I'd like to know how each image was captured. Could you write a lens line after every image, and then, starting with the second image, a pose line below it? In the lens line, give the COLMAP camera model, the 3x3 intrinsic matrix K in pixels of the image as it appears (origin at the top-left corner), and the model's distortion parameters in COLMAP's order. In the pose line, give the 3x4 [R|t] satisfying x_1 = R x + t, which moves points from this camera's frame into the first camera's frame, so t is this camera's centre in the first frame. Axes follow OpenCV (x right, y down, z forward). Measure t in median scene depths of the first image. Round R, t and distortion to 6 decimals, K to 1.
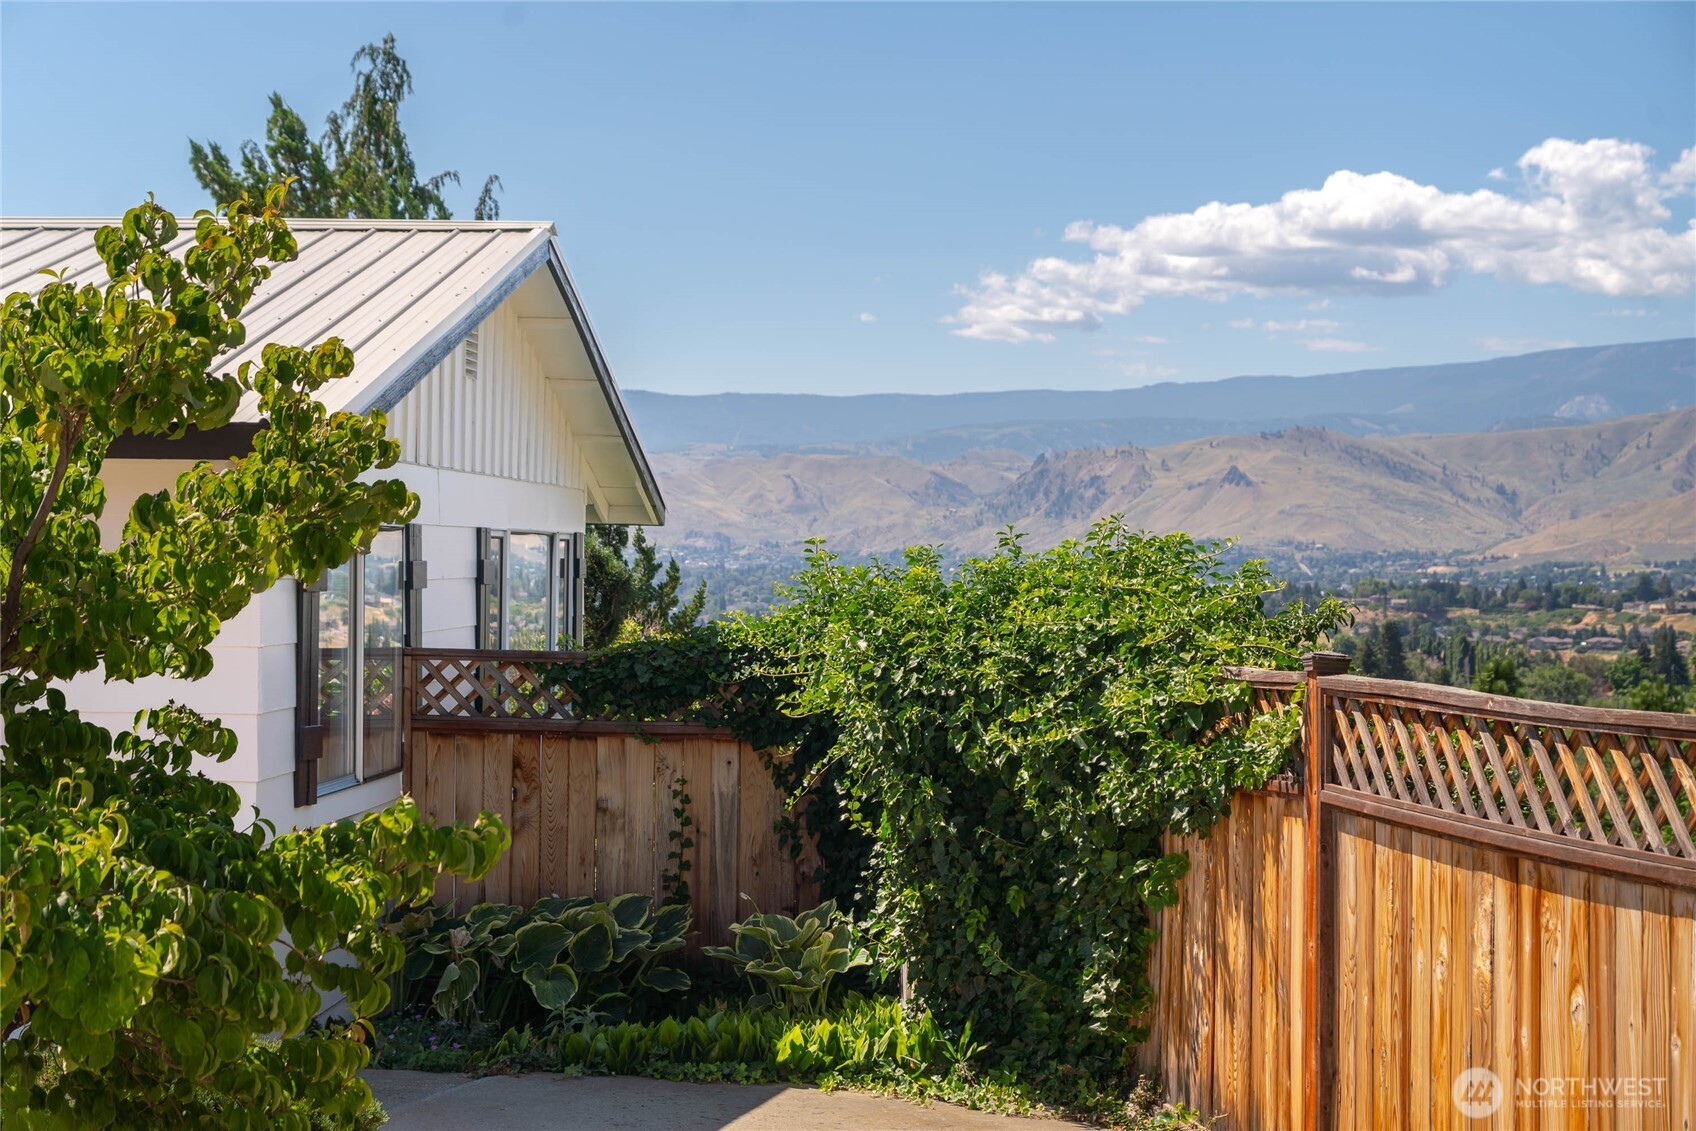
lens RADIAL K [[2967.6, 0, 850.2], [0, 2967.6, 555.6], [0, 0, 1]] dist [0.060129, 0.000000]
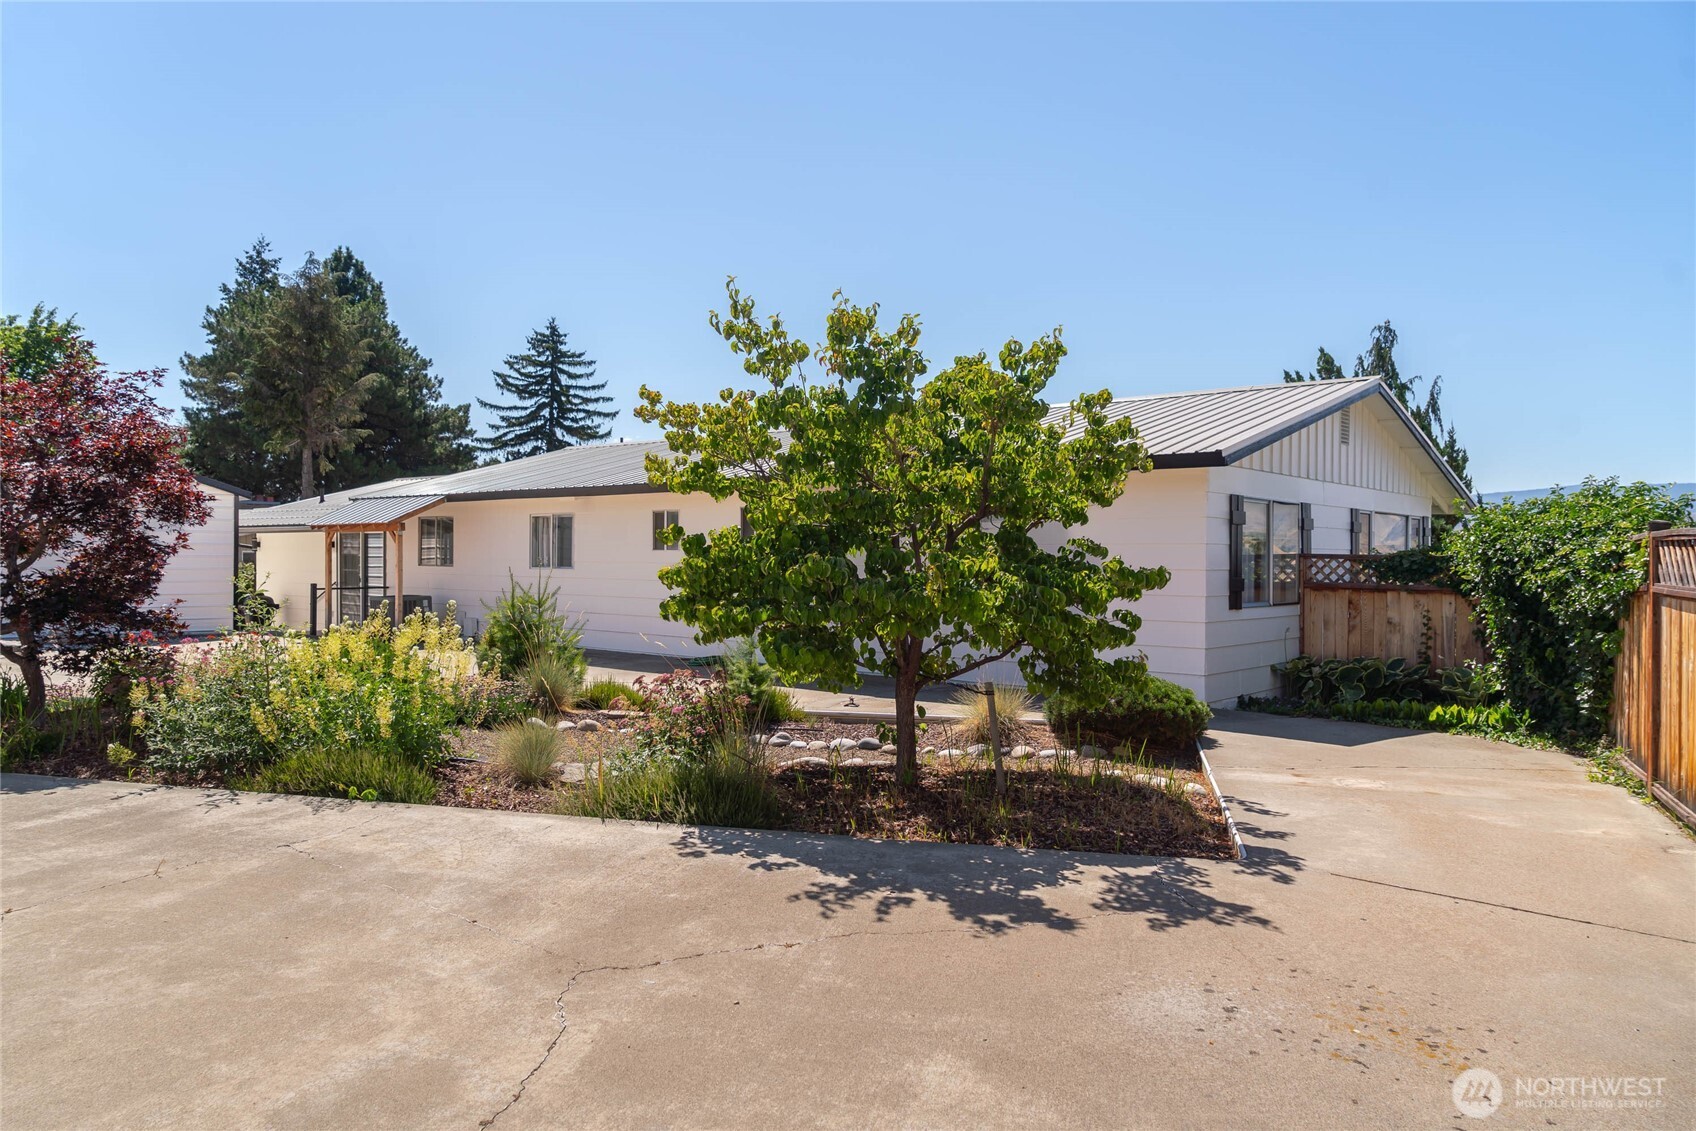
lens RADIAL K [[1176.7, 0, 845.8], [0, 1176.7, 566.5], [0, 0, 1]] dist [-0.008542, 0.009494]
pose [[0.807656, -0.004686, -0.589635, 0.125520], [0.007073, 0.999973, 0.001742, 0.040120], [0.589611, -0.005577, 0.807668, 0.005093]]
